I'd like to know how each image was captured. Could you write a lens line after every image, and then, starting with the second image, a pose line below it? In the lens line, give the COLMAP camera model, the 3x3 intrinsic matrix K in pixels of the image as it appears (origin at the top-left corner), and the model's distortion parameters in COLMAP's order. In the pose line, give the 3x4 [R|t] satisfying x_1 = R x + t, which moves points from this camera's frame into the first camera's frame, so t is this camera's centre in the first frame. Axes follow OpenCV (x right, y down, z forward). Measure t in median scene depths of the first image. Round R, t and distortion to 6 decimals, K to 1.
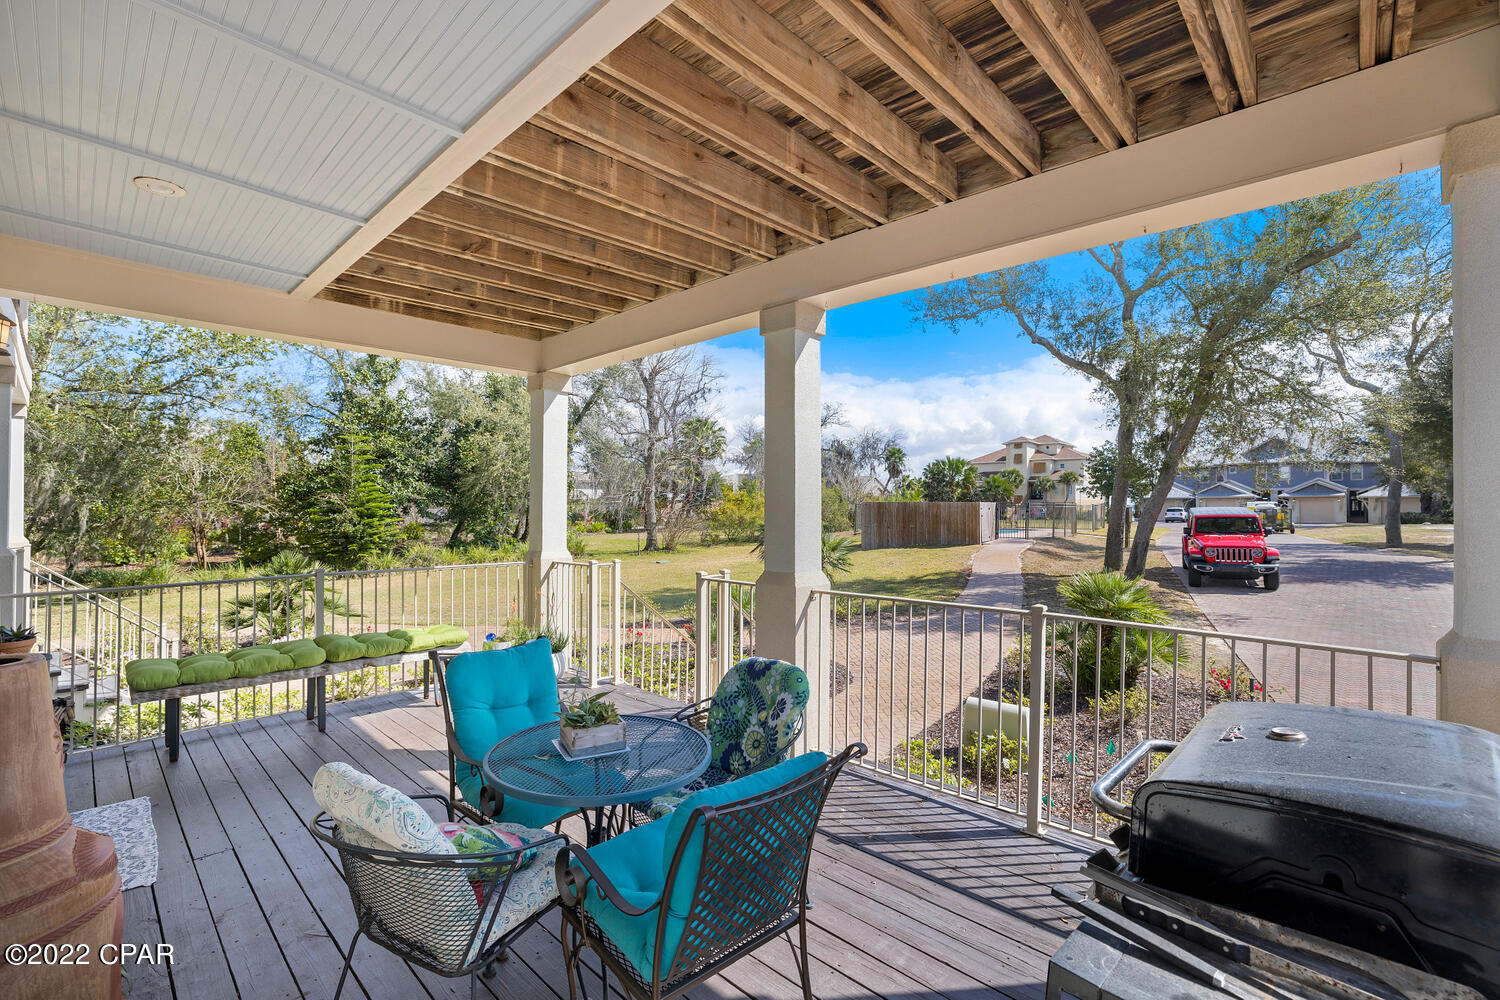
lens RADIAL K [[667.7, 0, 740.8], [0, 667.7, 492.4], [0, 0, 1]] dist [-0.002256, -0.000180]
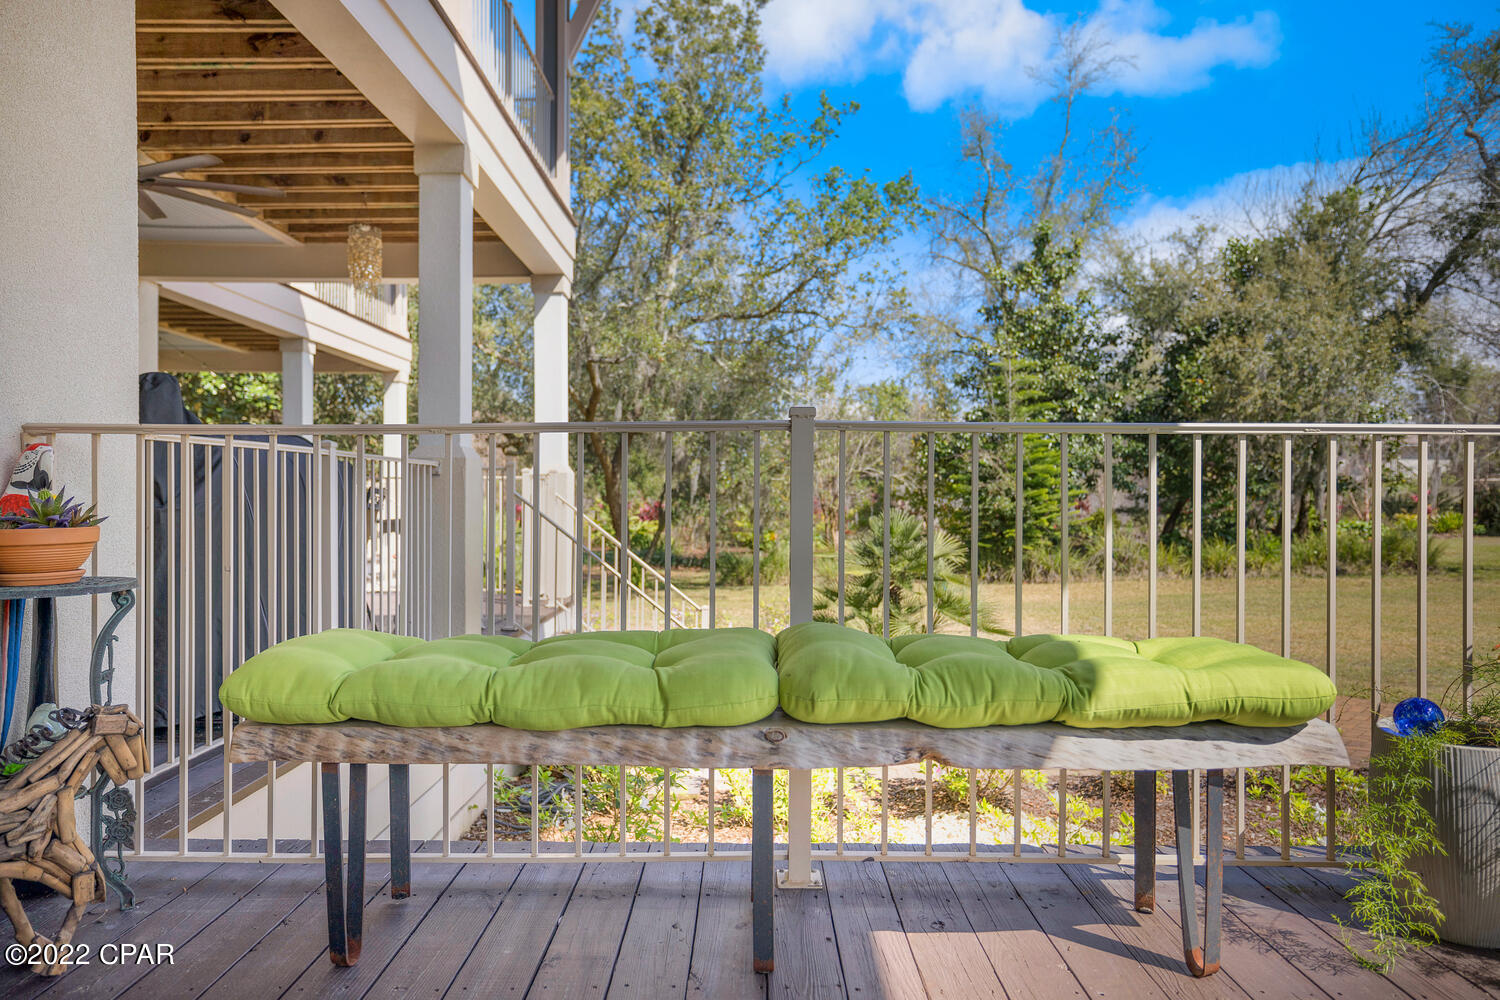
lens RADIAL K [[986.7, 0, 714.9], [0, 986.7, 503.6], [0, 0, 1]] dist [-0.006635, -0.002360]
pose [[0.673570, 0.003777, -0.739114, -0.077302], [0.009628, 0.999857, 0.013884, 0.036282], [0.739061, -0.016468, 0.673437, 0.159091]]
